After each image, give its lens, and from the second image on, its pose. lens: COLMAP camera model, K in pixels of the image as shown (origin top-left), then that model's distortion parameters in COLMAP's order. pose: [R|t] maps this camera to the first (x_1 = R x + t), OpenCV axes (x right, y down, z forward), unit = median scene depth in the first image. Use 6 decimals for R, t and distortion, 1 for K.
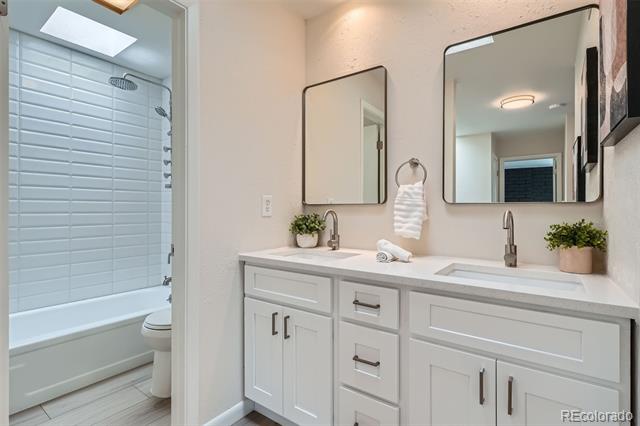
lens RADIAL K [[310.5, 0, 320.4], [0, 310.5, 207.9], [0, 0, 1]] dist [-0.002686, 0.000999]
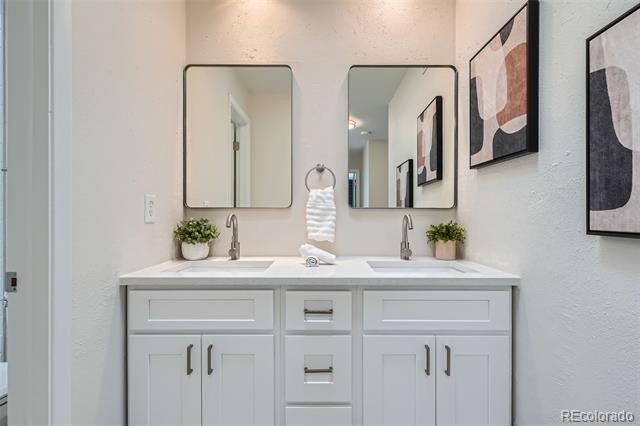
lens RADIAL K [[310.5, 0, 320.4], [0, 310.5, 215.1], [0, 0, 1]] dist [-0.002686, 0.000999]
pose [[0.810824, -0.003030, 0.585282, -0.344613], [-0.001596, 0.999971, 0.007388, 0.003438], [-0.585288, -0.006924, 0.810796, 0.180138]]
